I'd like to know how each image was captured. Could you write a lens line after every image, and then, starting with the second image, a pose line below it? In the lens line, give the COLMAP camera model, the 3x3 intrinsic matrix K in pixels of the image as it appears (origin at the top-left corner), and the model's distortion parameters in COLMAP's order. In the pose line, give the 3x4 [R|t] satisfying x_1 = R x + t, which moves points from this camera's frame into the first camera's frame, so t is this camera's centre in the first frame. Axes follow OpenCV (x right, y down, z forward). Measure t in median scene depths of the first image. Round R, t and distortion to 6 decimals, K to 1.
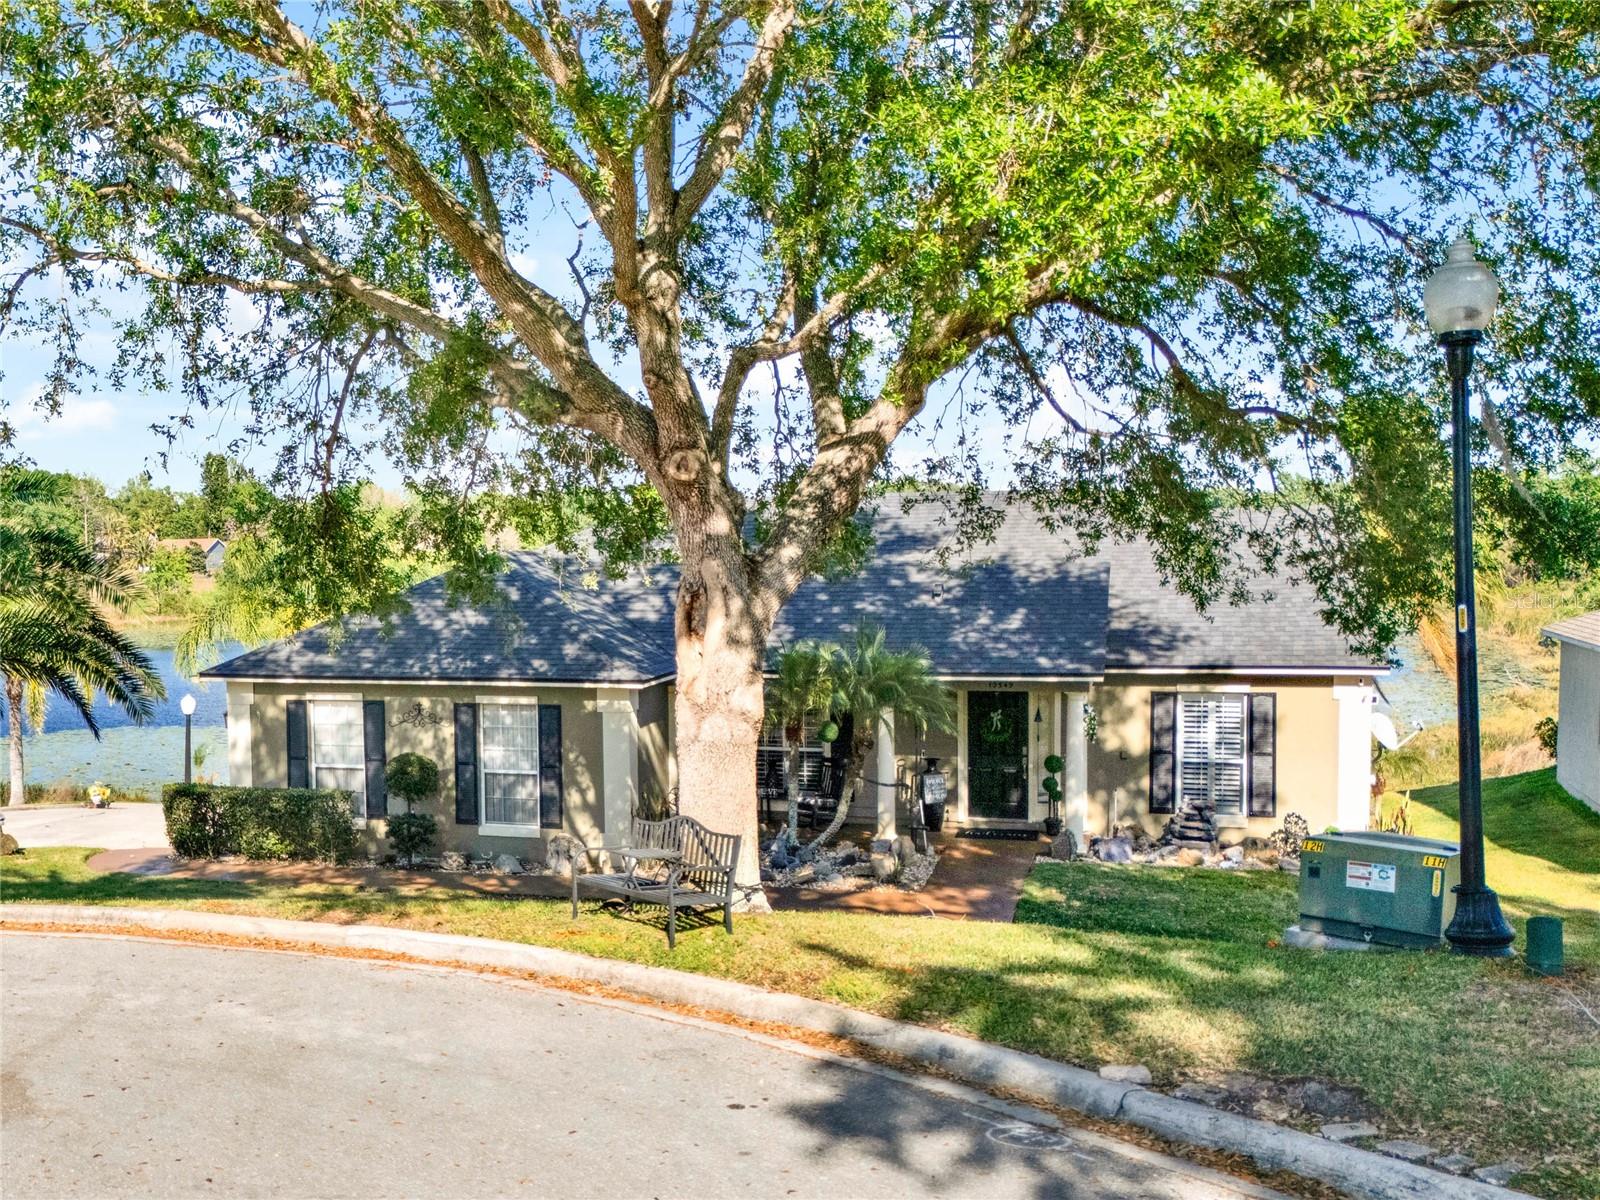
lens RADIAL K [[1187.0, 0, 788.8], [0, 1187.0, 605.6], [0, 0, 1]] dist [0.058255, -0.050157]
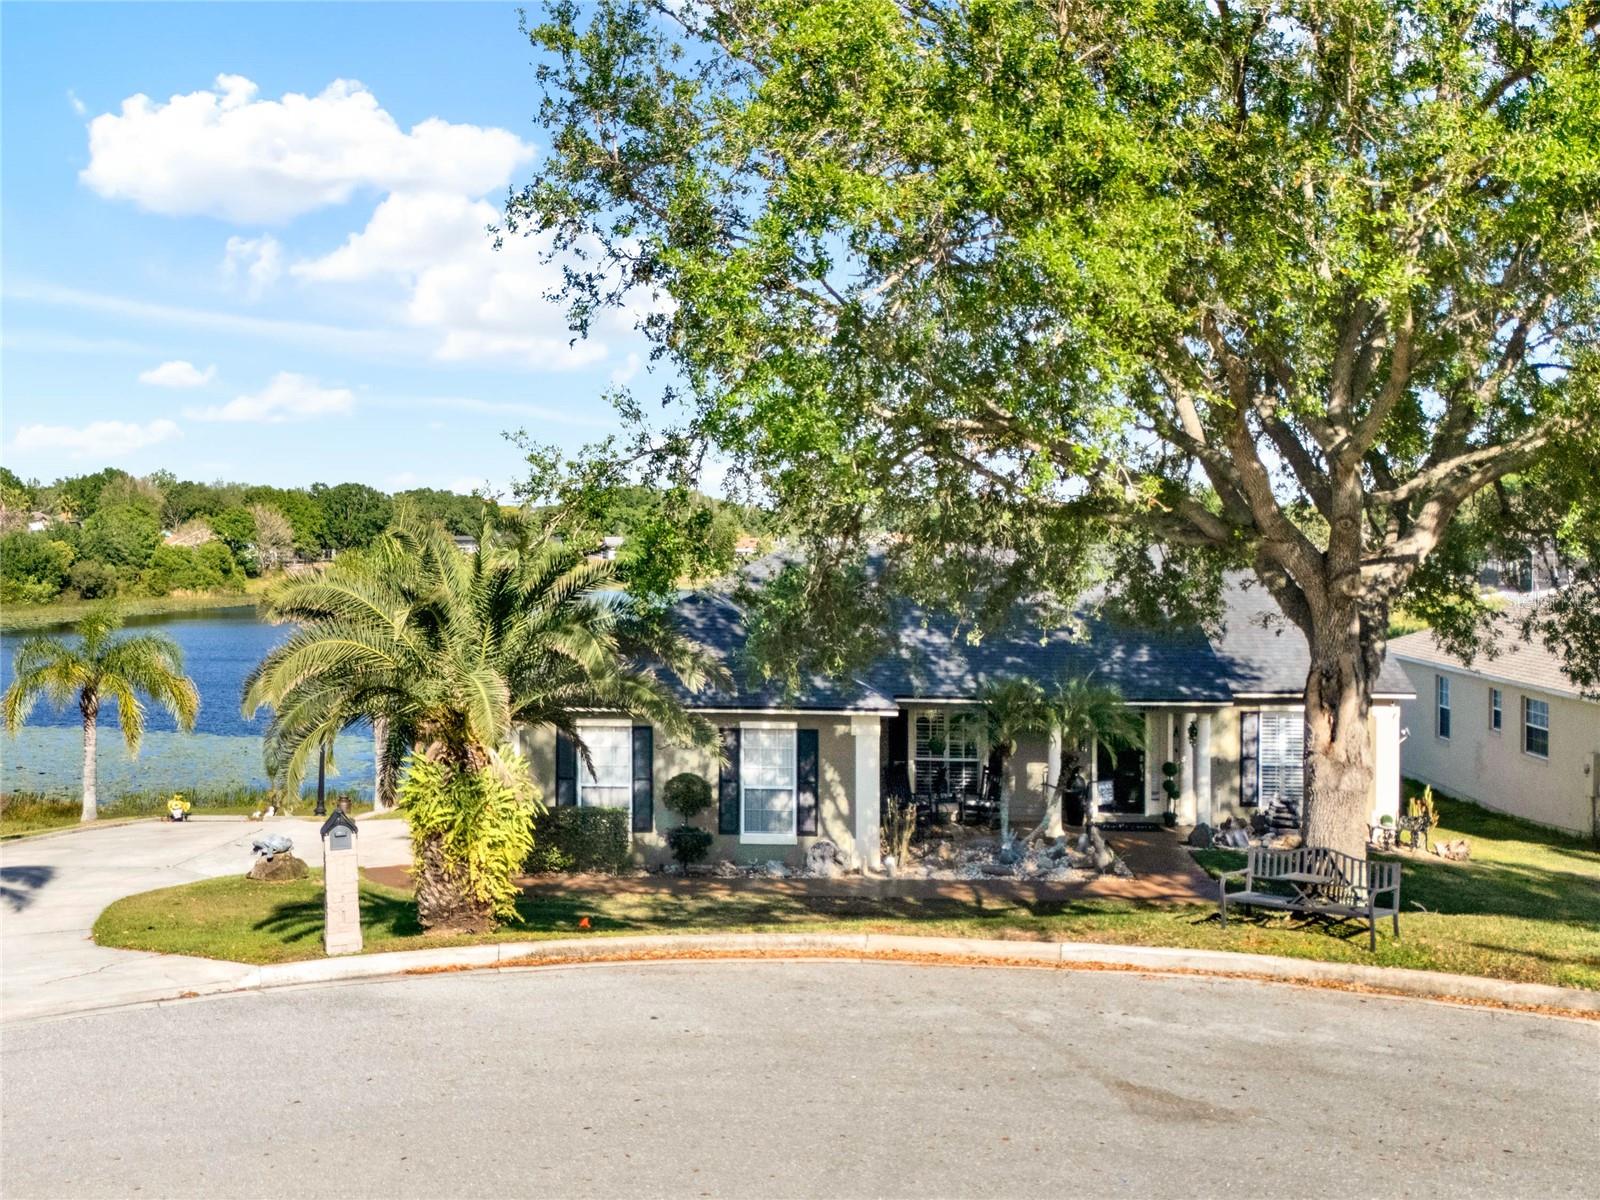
lens RADIAL K [[1068.5, 0, 799.8], [0, 1068.5, 589.0], [0, 0, 1]] dist [0.033787, -0.003082]
pose [[0.973901, 0.016569, 0.226367, -0.441053], [-0.014845, 0.999846, -0.009316, -0.042894], [-0.226487, 0.005713, 0.973997, -0.014821]]
